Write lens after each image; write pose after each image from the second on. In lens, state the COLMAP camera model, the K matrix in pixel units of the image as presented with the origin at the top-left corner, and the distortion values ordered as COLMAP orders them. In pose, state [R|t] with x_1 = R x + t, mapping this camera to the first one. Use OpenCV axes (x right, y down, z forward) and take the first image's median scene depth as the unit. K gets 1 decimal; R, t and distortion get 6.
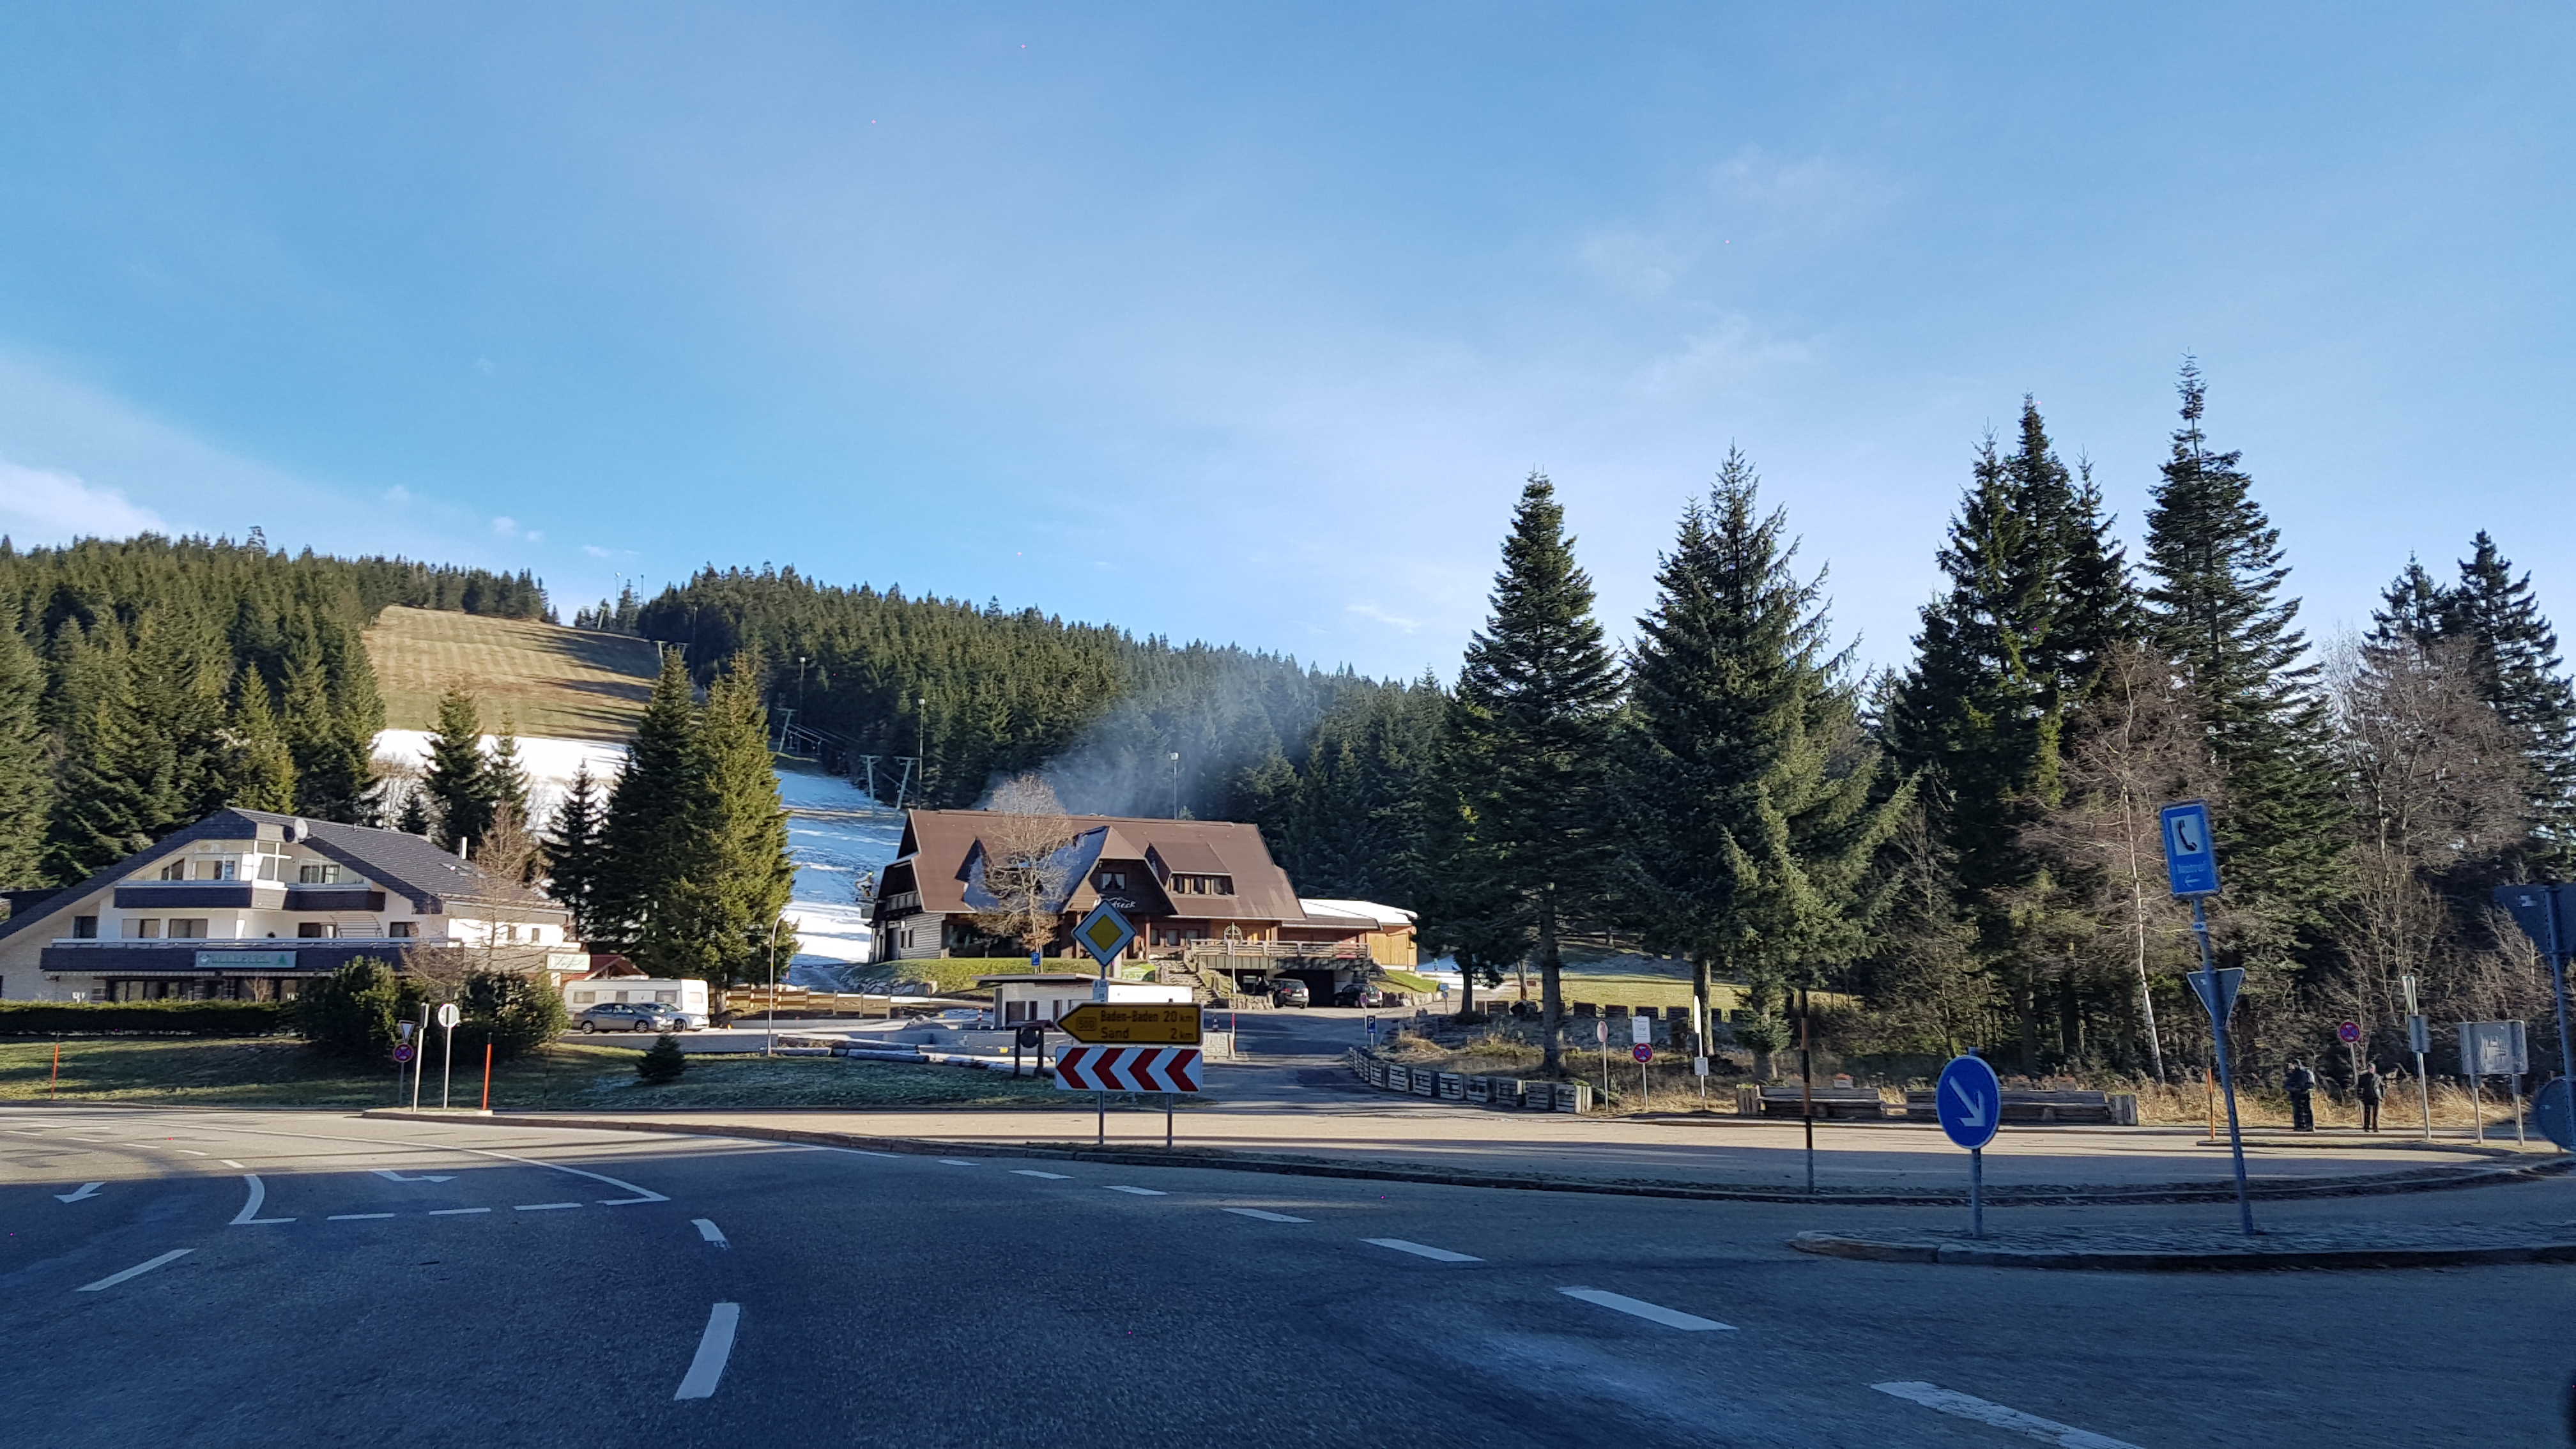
lens RADIAL K [[2061.5, 0, 1238.2], [0, 2061.5, 686.9], [0, 0, 1]] dist [0.332774, -0.698032]
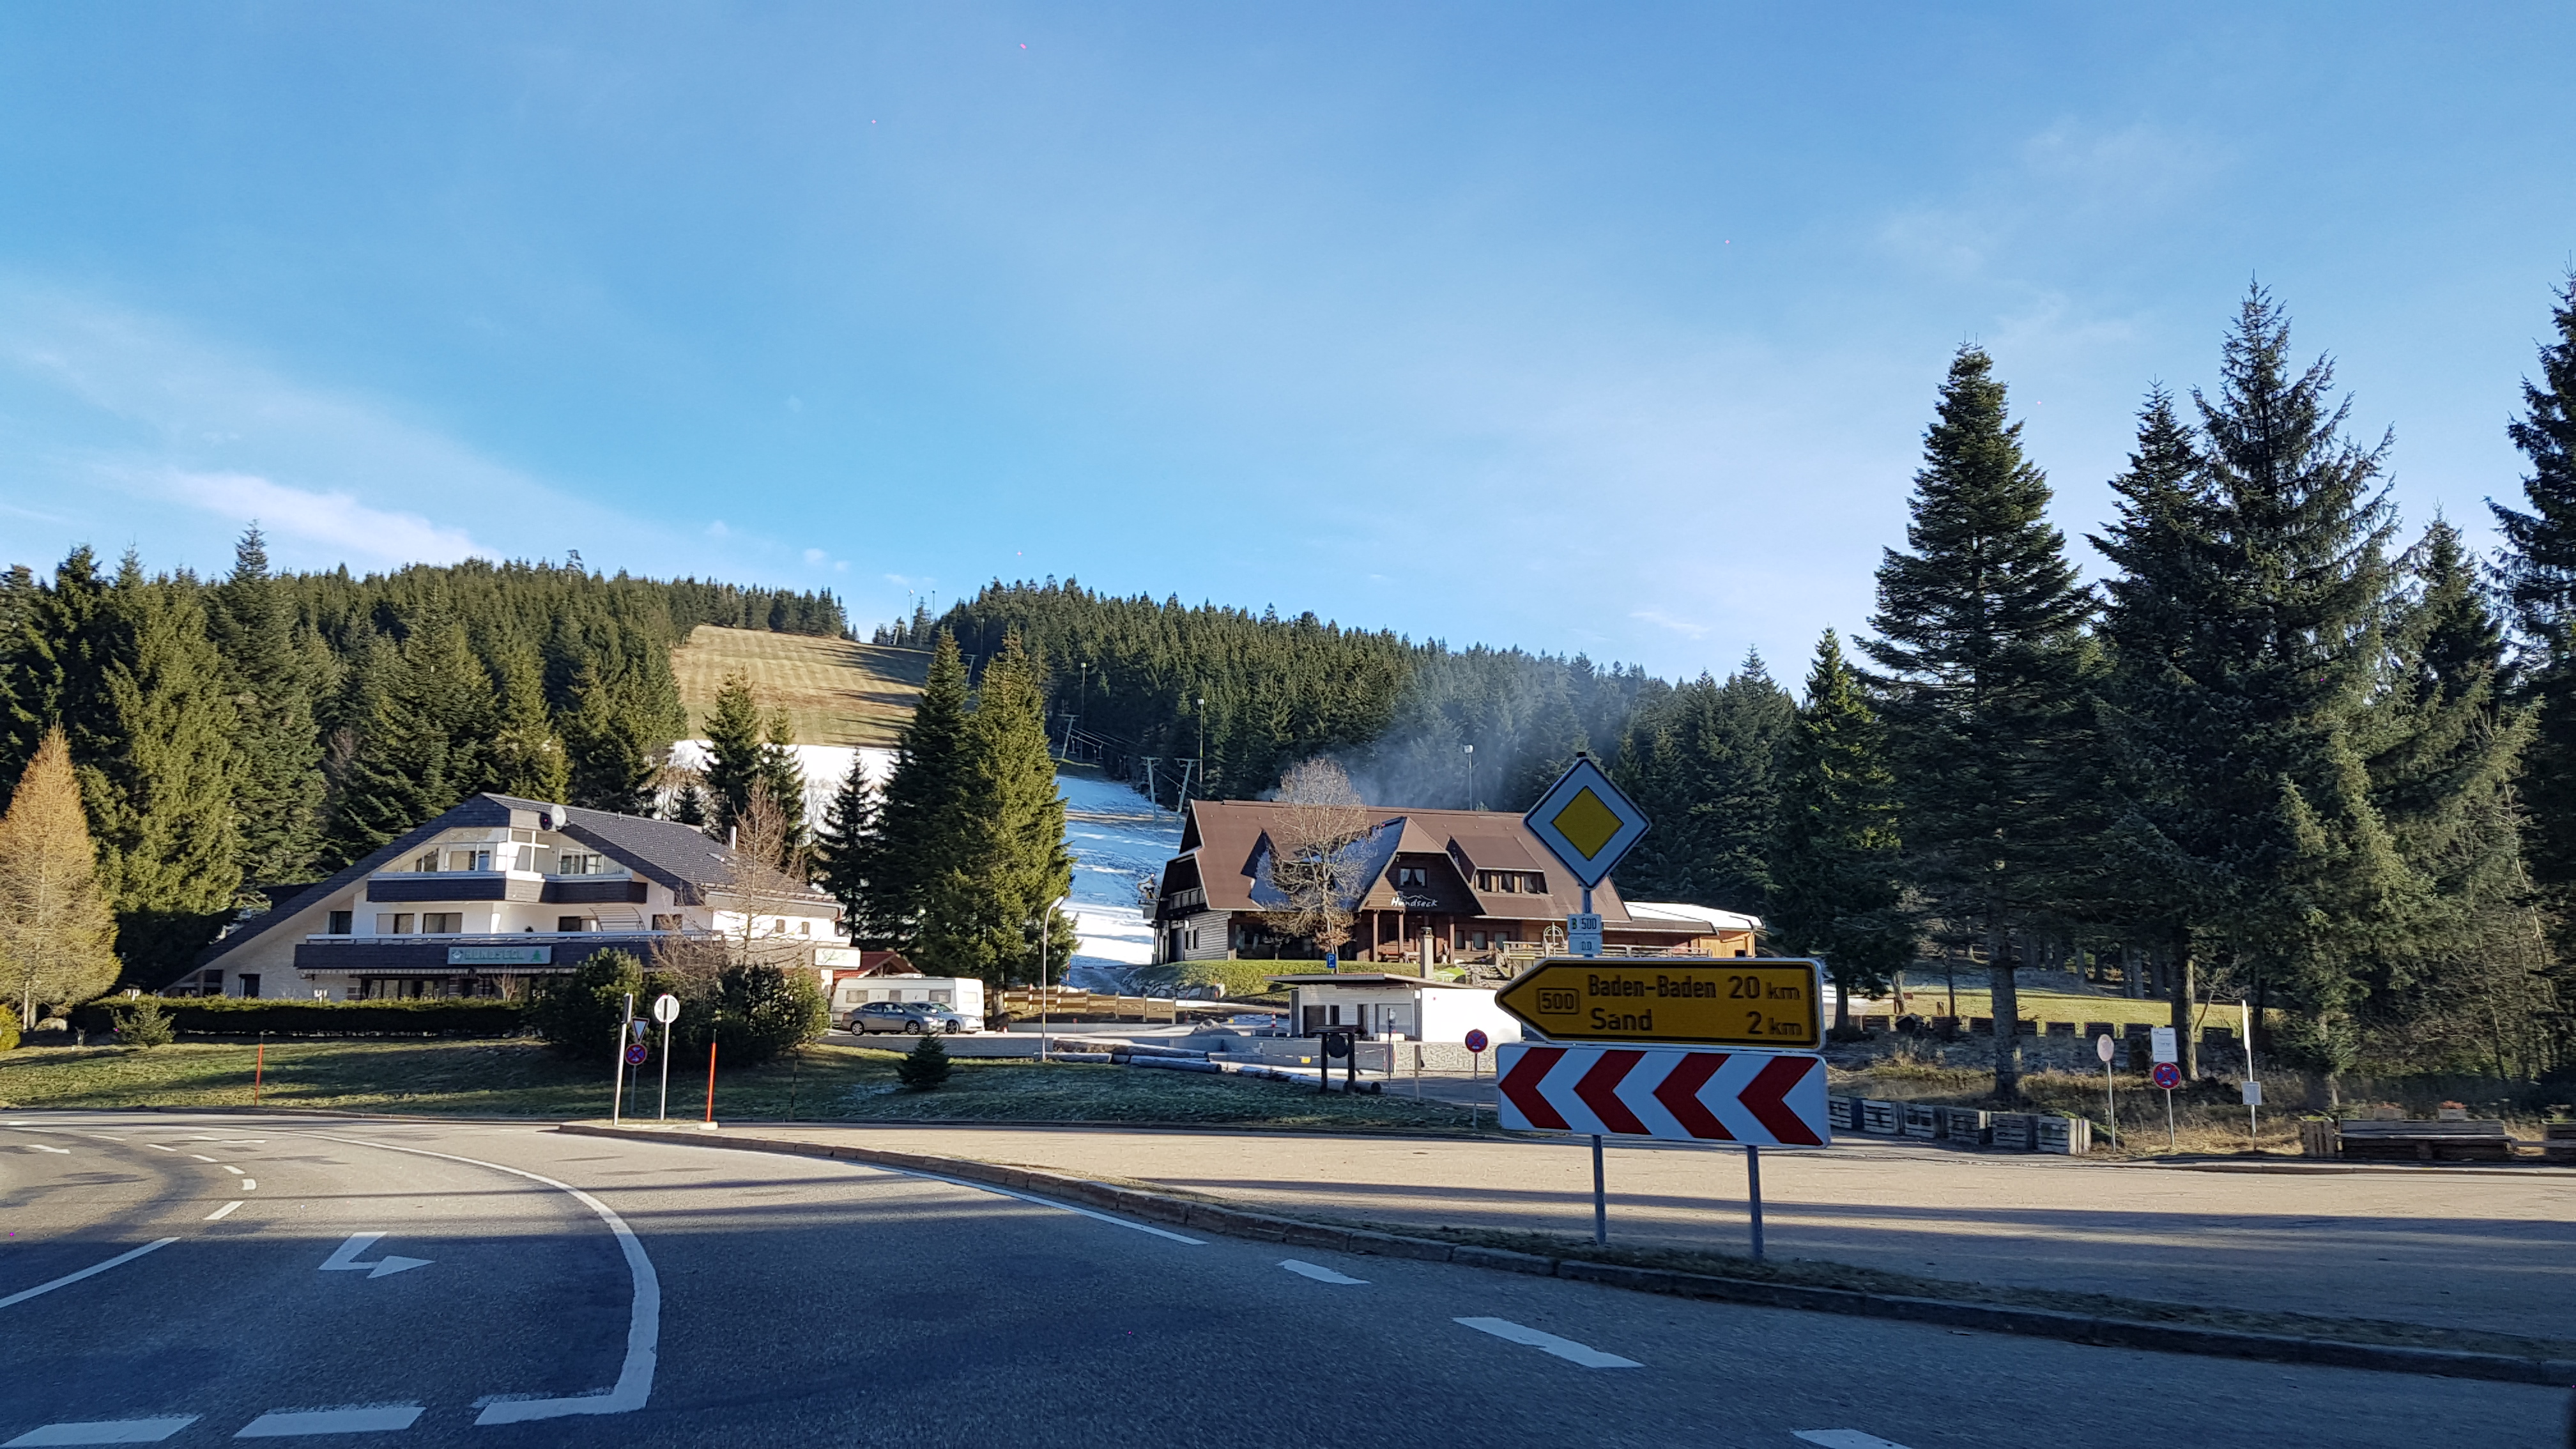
lens RADIAL K [[2061.5, 0, 1238.2], [0, 2061.5, 686.9], [0, 0, 1]] dist [0.332774, -0.698032]
pose [[0.991073, -0.016525, -0.132295, -0.015998], [0.015664, 0.999849, -0.007549, 0.017693], [0.132400, 0.005409, 0.991182, 0.097601]]
